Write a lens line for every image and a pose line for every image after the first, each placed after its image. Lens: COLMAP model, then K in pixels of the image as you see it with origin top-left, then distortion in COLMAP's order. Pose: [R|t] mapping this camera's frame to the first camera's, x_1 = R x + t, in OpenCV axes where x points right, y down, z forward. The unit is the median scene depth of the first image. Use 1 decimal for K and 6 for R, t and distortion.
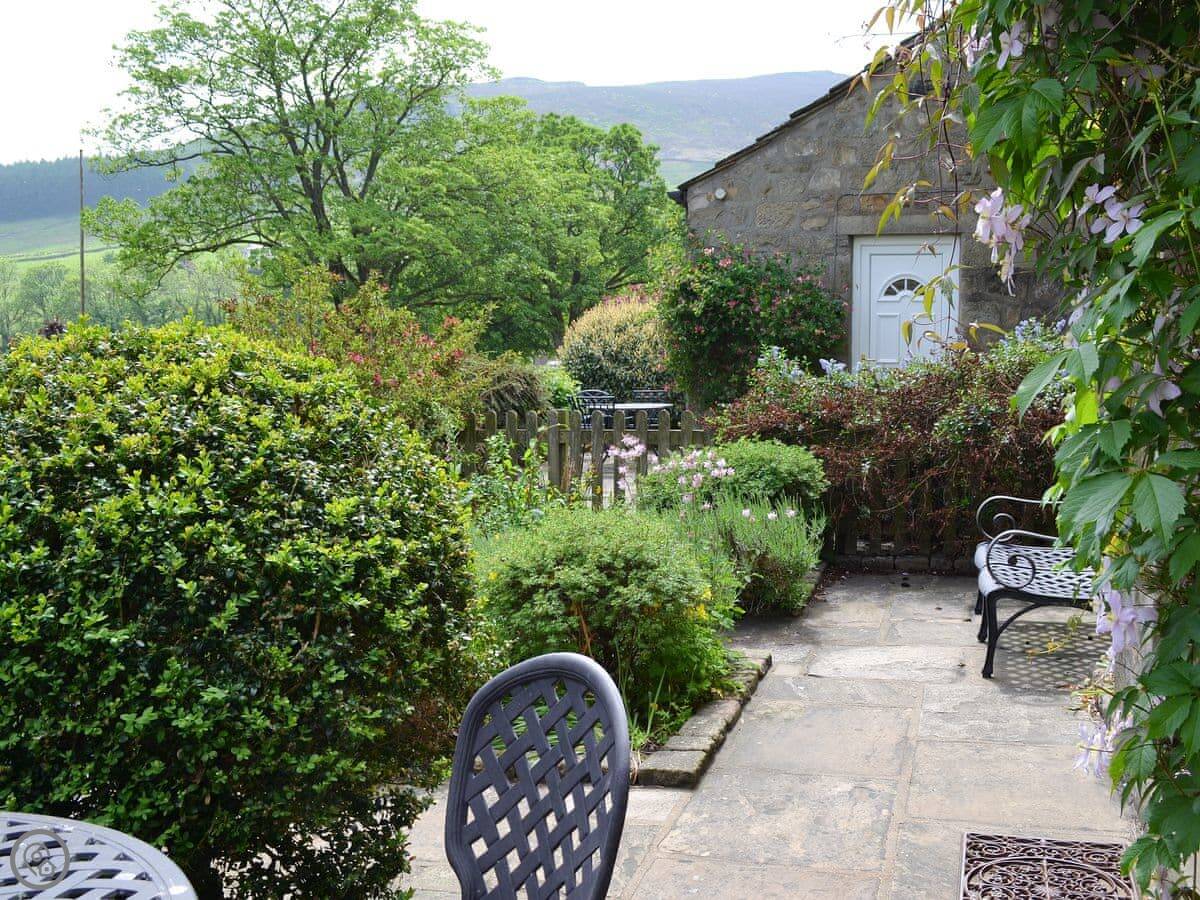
lens RADIAL K [[1233.2, 0, 600.0], [0, 1233.2, 450.0], [0, 0, 1]] dist [-0.094818, 0.014366]
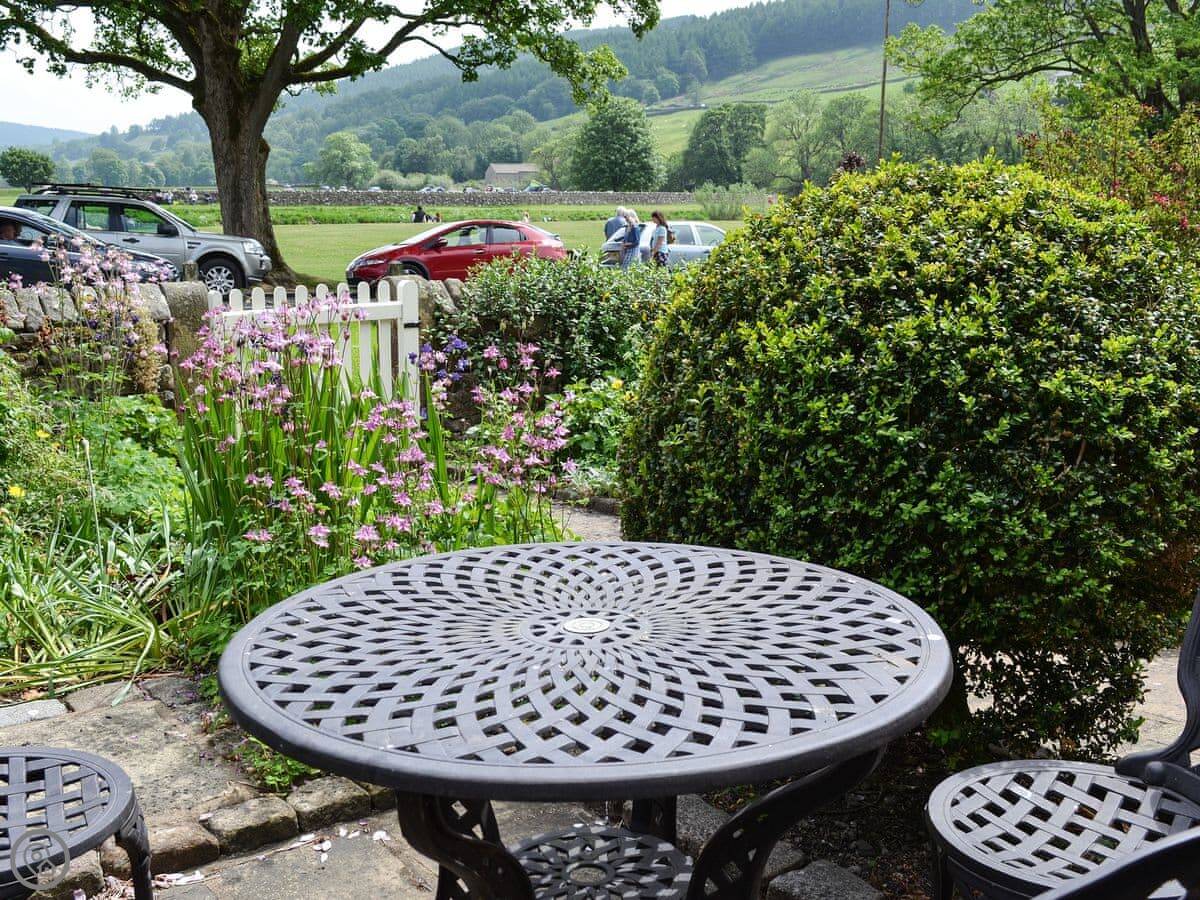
lens RADIAL K [[1341.8, 0, 600.4], [0, 1341.8, 500.0], [0, 0, 1]] dist [-0.085308, 0.024886]
pose [[0.827021, 0.136841, -0.545263, 0.060774], [-0.053324, 0.984644, 0.166230, 0.014066], [0.559637, -0.108400, 0.821618, -0.197066]]
